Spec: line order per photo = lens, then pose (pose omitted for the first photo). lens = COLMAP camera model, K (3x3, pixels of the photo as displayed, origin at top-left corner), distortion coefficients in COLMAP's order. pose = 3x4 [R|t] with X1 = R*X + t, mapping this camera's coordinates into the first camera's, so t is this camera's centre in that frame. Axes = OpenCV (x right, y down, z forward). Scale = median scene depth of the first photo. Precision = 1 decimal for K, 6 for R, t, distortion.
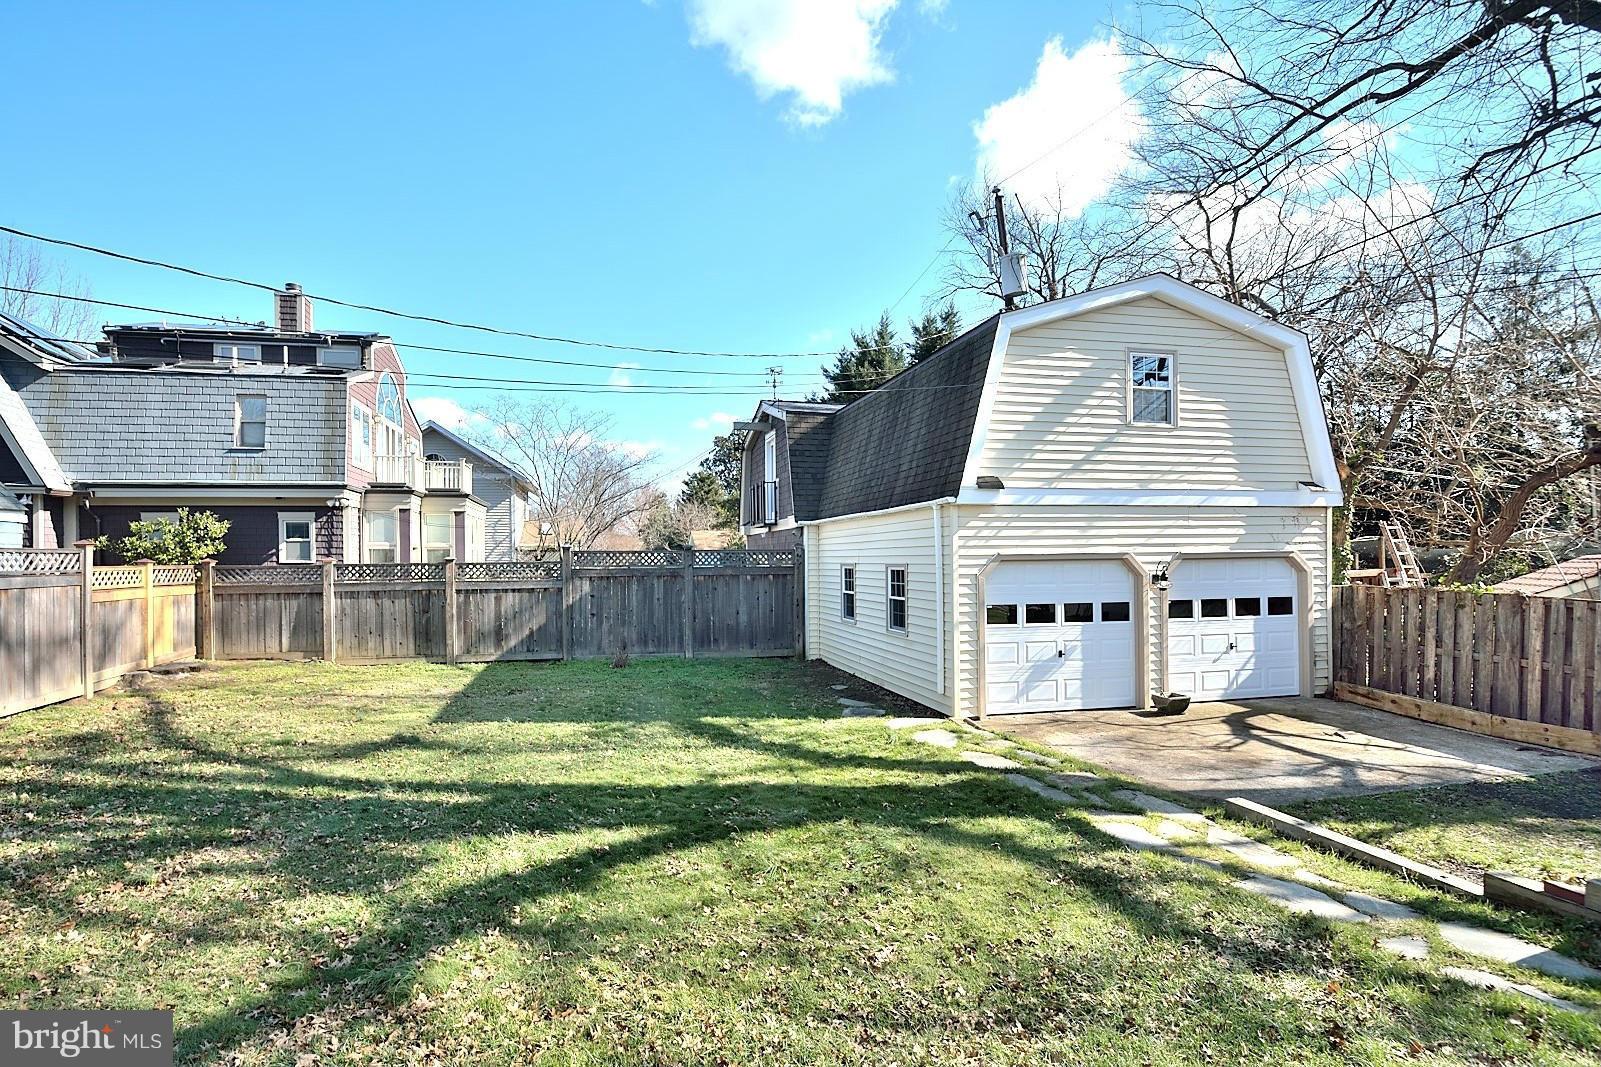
lens RADIAL K [[807.0, 0, 792.9], [0, 807.0, 568.2], [0, 0, 1]] dist [0.002257, -0.018181]
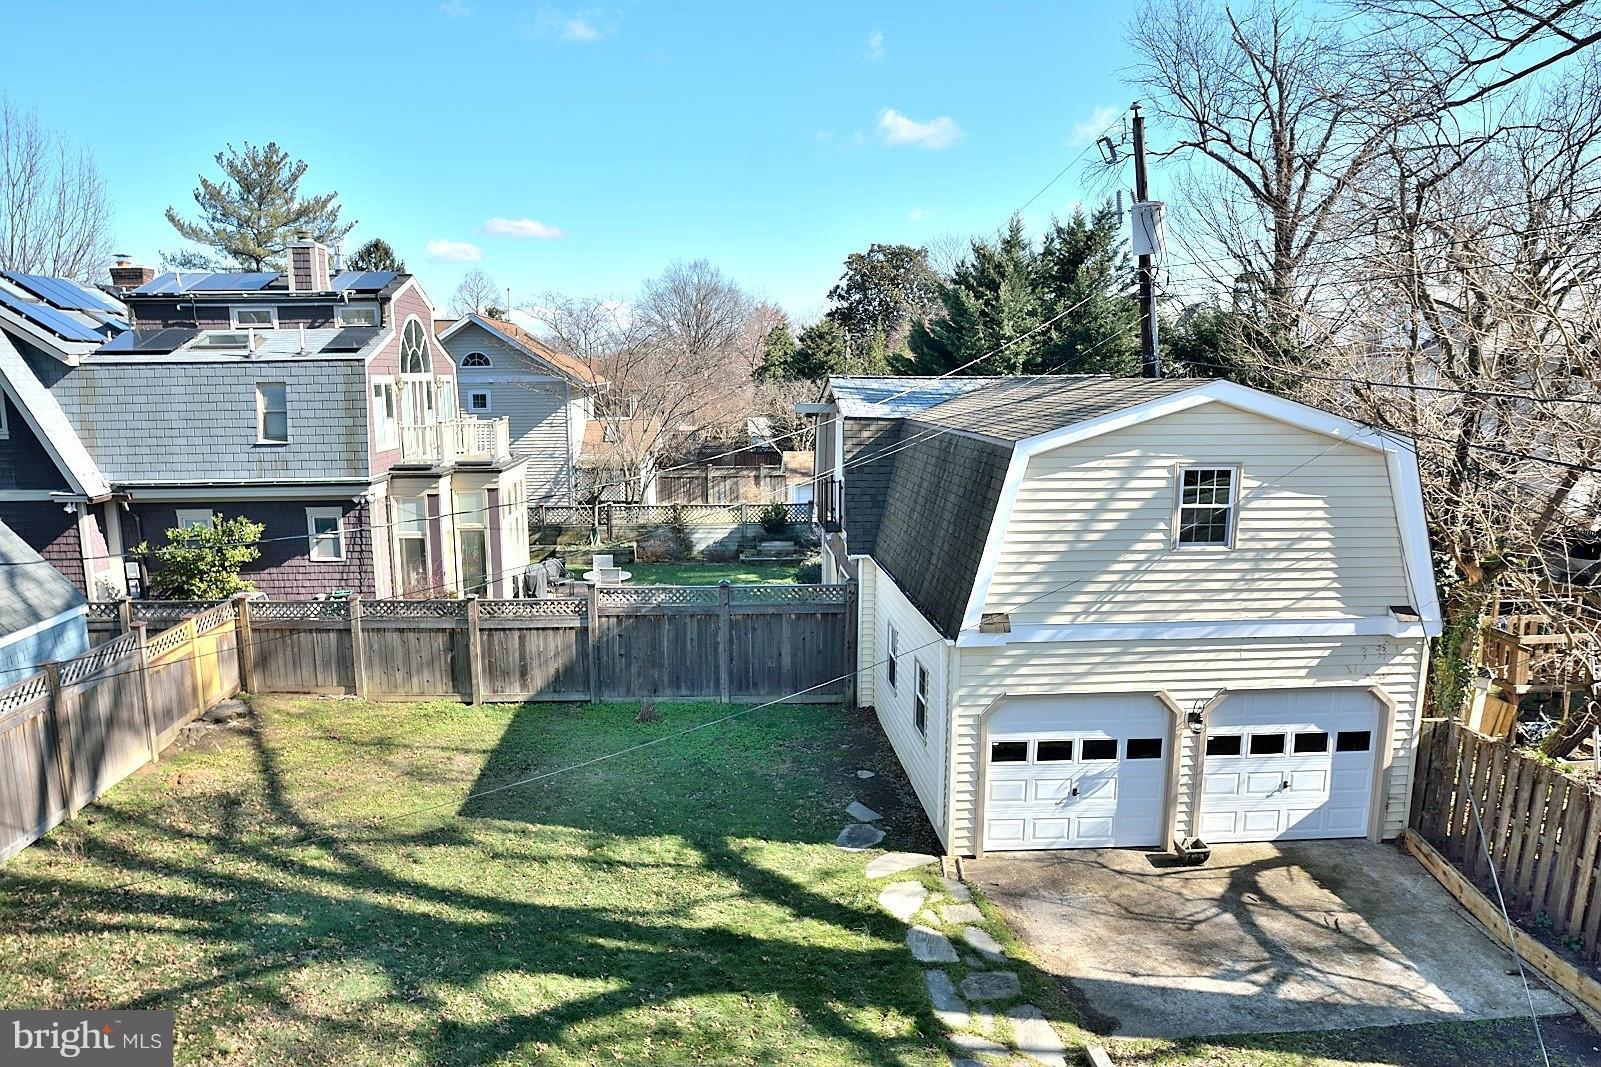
lens RADIAL K [[1116.1, 0, 784.8], [0, 1116.1, 589.8], [0, 0, 1]] dist [-0.040419, 0.006338]
pose [[0.984040, 0.044970, -0.172171, 0.196370], [-0.011466, 0.981553, 0.190844, -0.337053], [0.177577, -0.185824, 0.966403, -0.237684]]
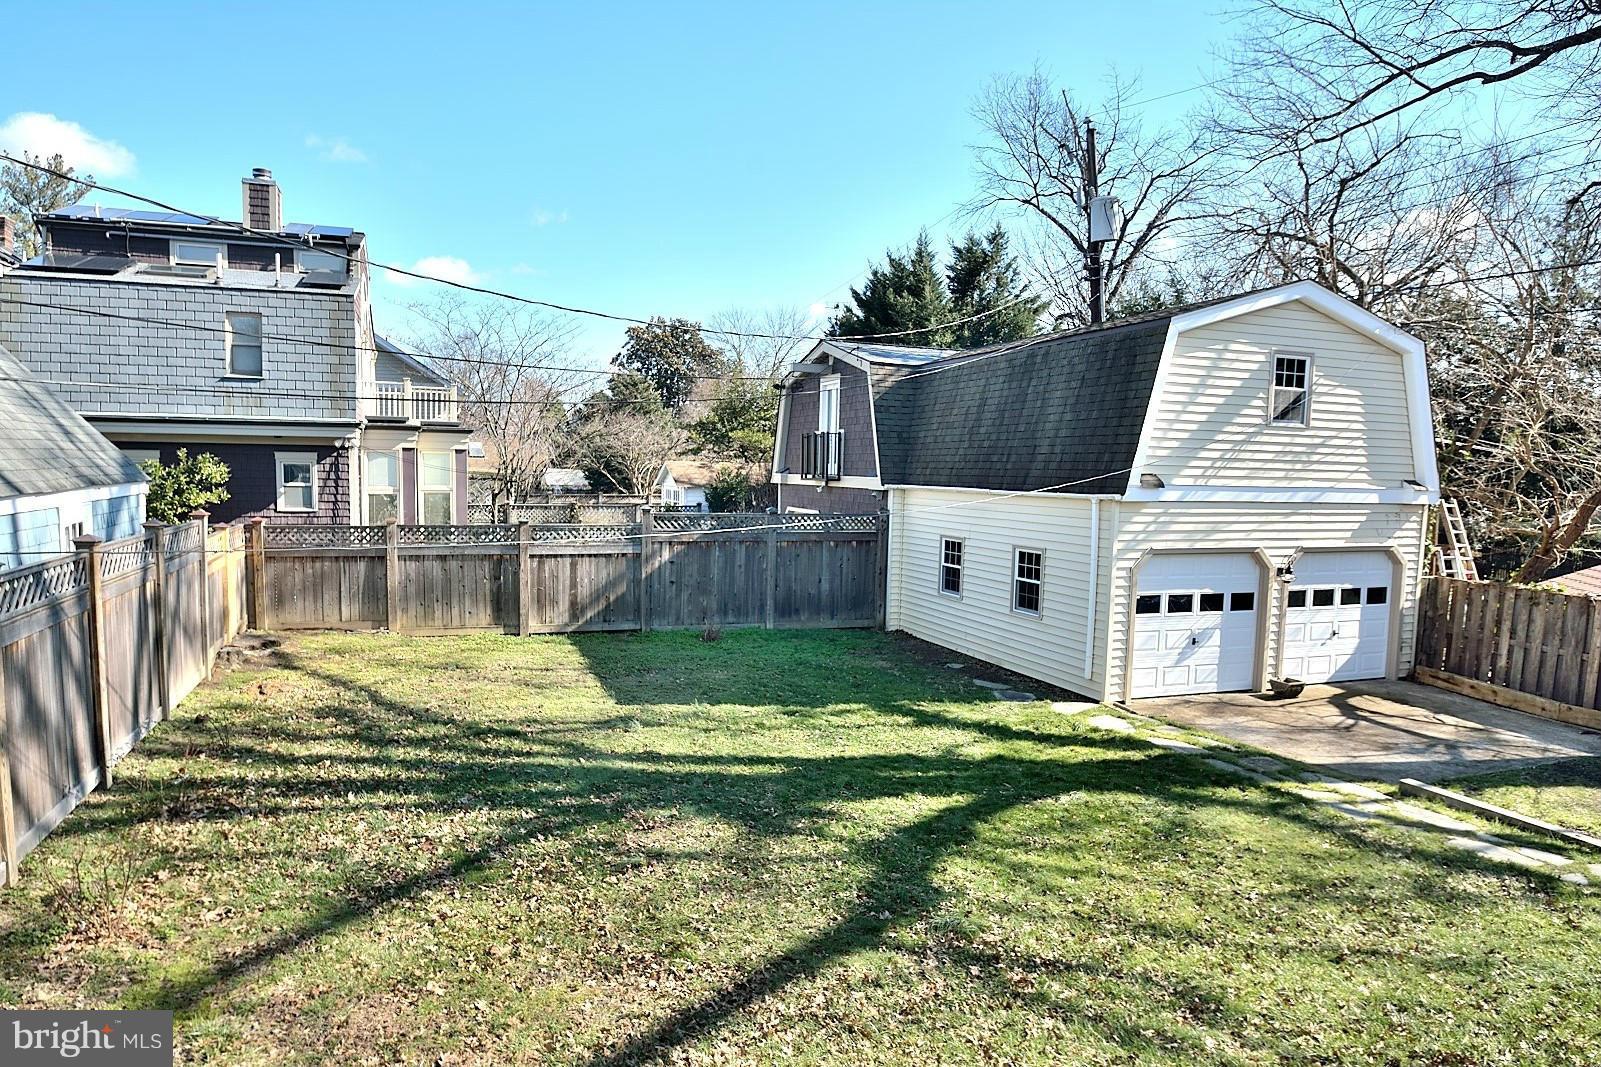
lens RADIAL K [[1006.6, 0, 805.0], [0, 1006.6, 582.4], [0, 0, 1]] dist [-0.027742, -0.004594]
pose [[0.991016, 0.016177, 0.132762, -0.323139], [-0.029599, 0.994572, 0.099752, -0.080153], [-0.130428, -0.102786, 0.986115, -0.203615]]
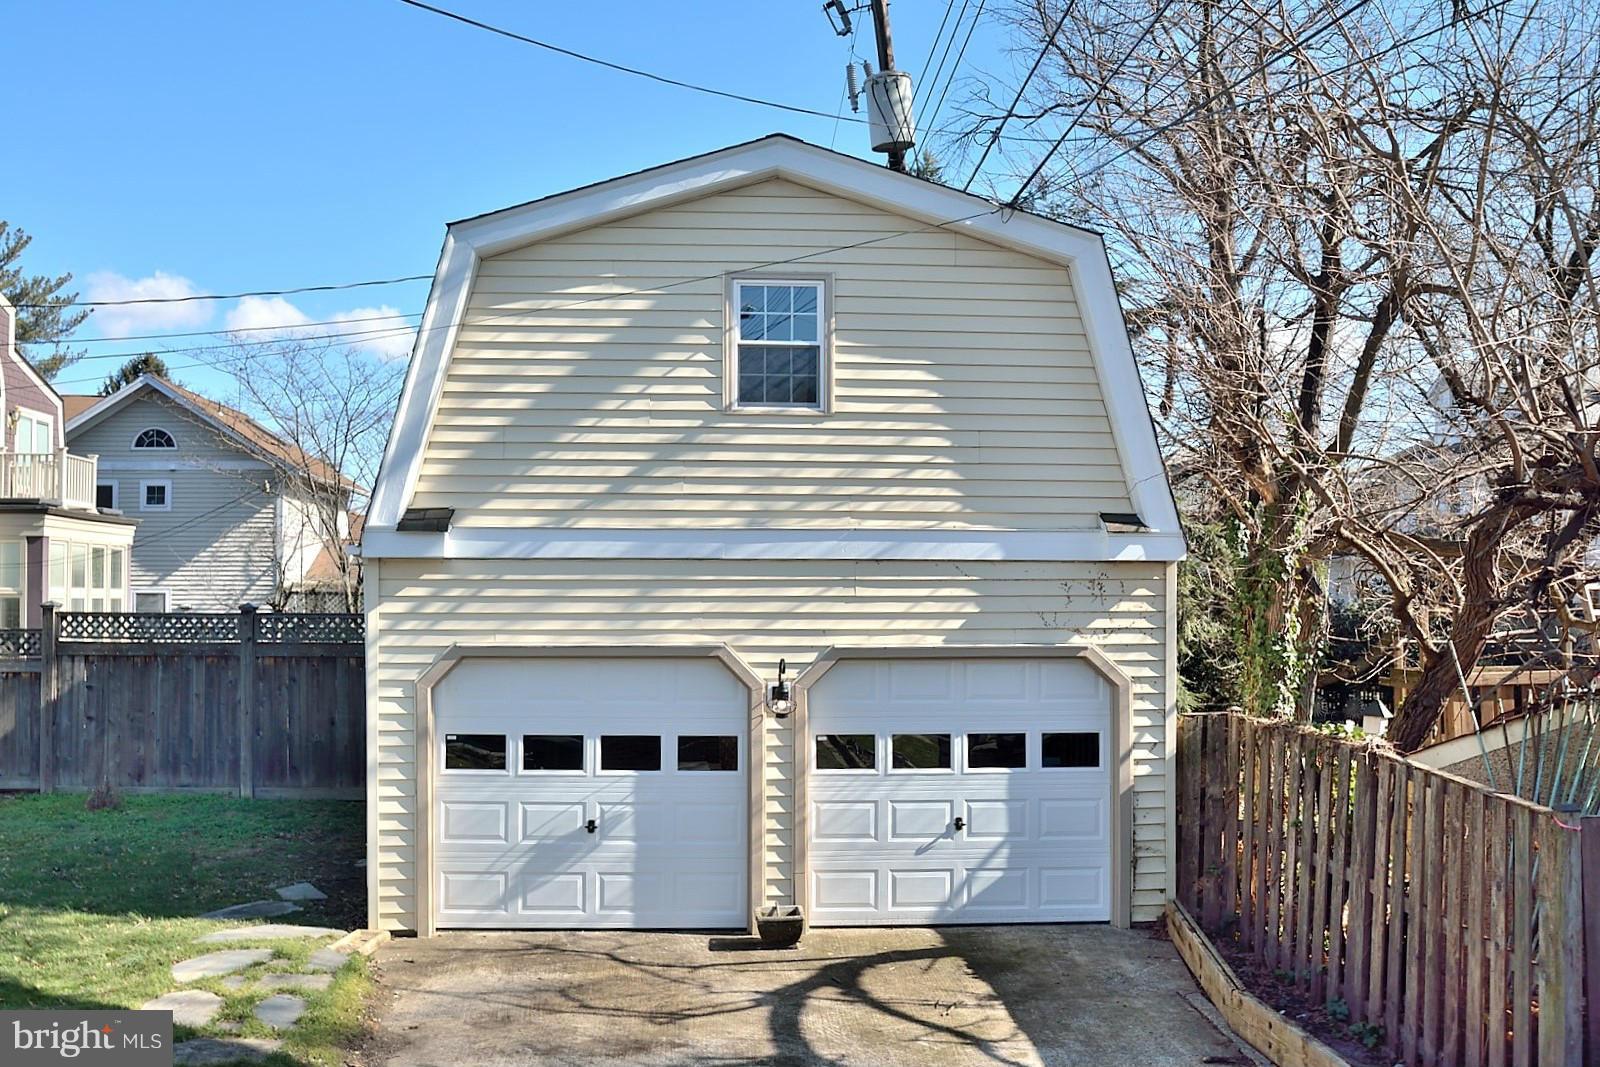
lens RADIAL K [[1498.3, 0, 797.1], [0, 1498.3, 594.0], [0, 0, 1]] dist [-0.066754, 0.000264]
pose [[0.983963, 0.014322, -0.177795, 0.602012], [-0.016547, 0.999802, -0.011041, -0.041039], [0.177602, 0.013806, 0.984006, 0.012274]]
